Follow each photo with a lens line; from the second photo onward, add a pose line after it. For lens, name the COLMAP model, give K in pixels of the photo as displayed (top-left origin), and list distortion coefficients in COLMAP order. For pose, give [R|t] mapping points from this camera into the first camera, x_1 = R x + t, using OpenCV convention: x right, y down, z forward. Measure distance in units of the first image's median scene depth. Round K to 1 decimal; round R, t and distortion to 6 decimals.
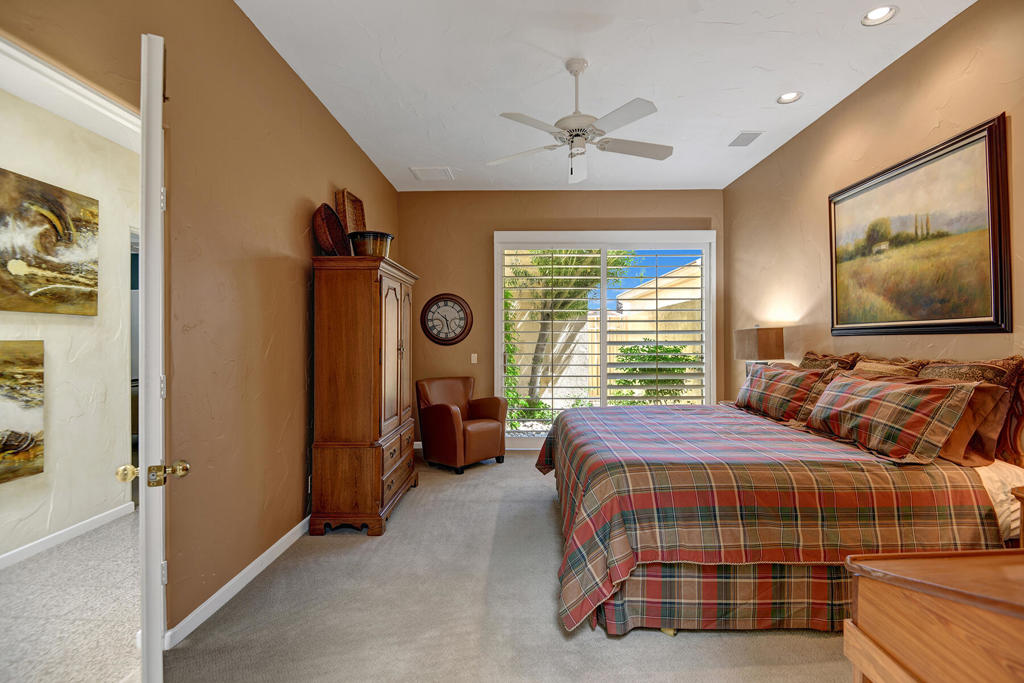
lens RADIAL K [[476.6, 0, 507.4], [0, 476.6, 340.6], [0, 0, 1]] dist [-0.017707, -0.007041]
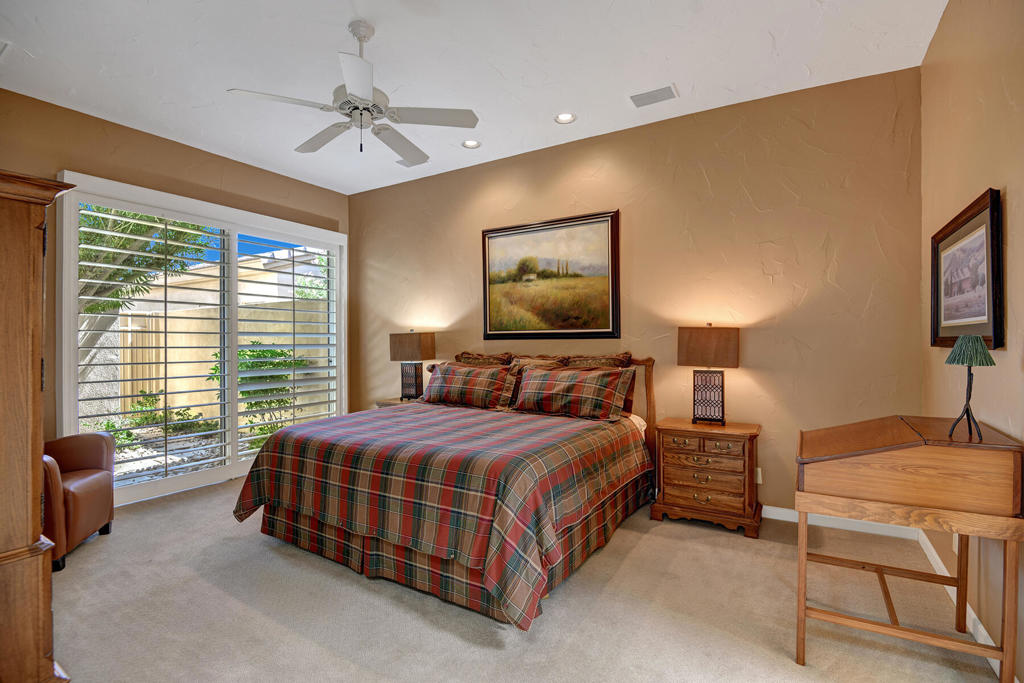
lens RADIAL K [[476.6, 0, 510.3], [0, 476.6, 345.6], [0, 0, 1]] dist [-0.017707, -0.007041]
pose [[0.494502, 0.001061, 0.869176, -0.468940], [-0.000347, 0.999999, -0.001024, 0.007972], [-0.869177, 0.000205, 0.494502, 0.339631]]
